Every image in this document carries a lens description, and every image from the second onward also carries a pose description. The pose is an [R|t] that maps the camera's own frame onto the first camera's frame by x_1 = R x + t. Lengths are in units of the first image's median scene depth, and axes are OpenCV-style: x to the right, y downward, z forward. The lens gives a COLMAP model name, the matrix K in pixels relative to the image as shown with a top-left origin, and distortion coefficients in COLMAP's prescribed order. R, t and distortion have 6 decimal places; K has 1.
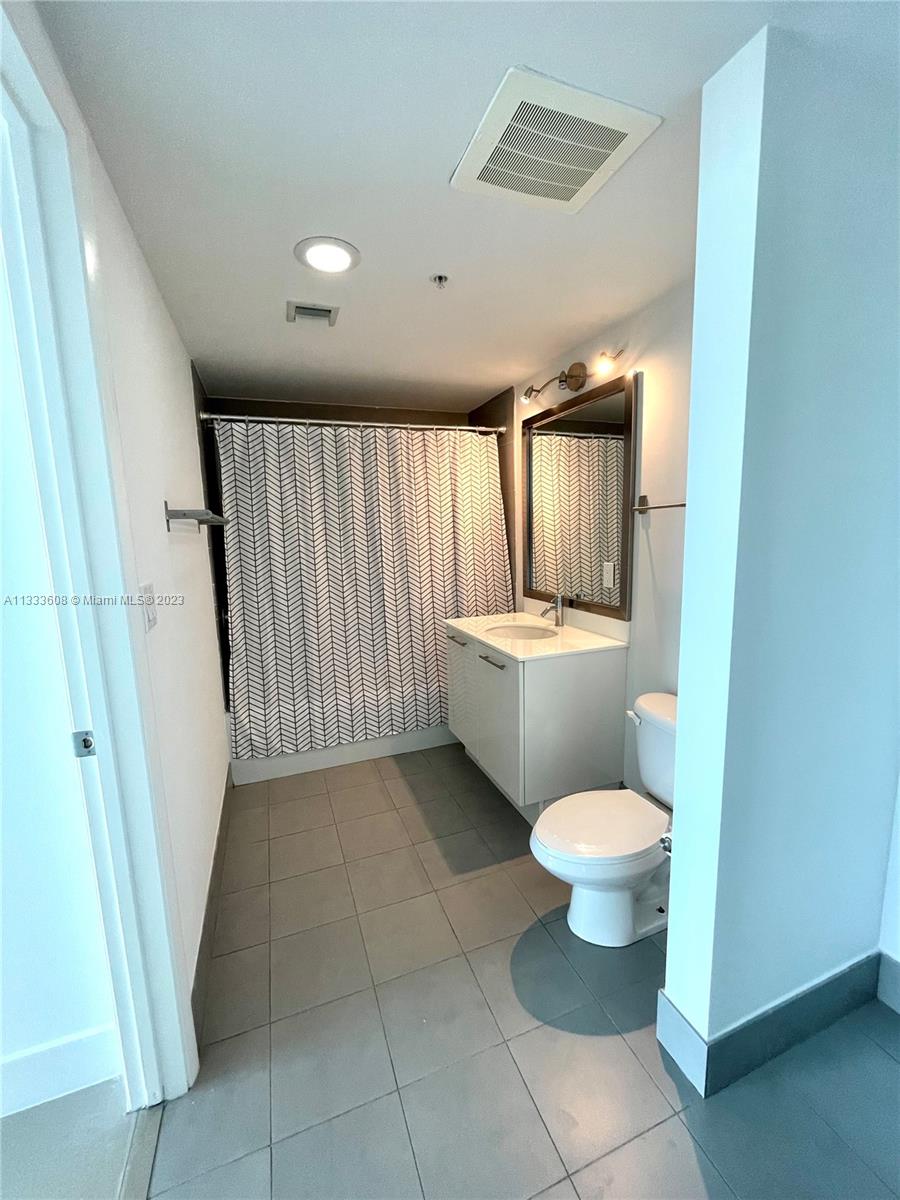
lens RADIAL K [[489.5, 0, 454.0], [0, 489.5, 603.1], [0, 0, 1]] dist [-0.004229, 0.000028]
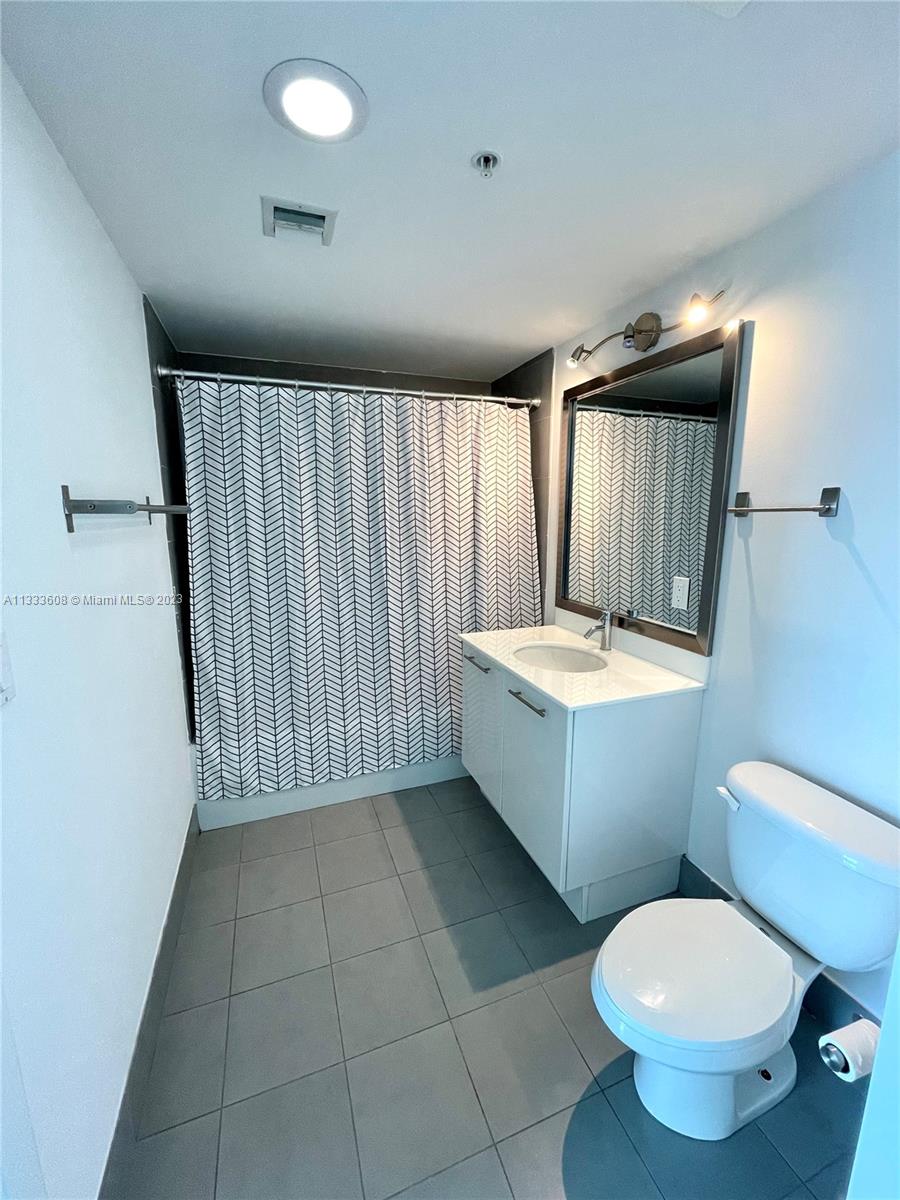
lens RADIAL K [[489.5, 0, 454.0], [0, 489.5, 603.1], [0, 0, 1]] dist [-0.004229, 0.000028]
pose [[0.999629, 0.027179, 0.001610, -0.035196], [-0.027221, 0.998929, 0.037424, -0.050587], [-0.000591, -0.037454, 0.999298, 0.189207]]
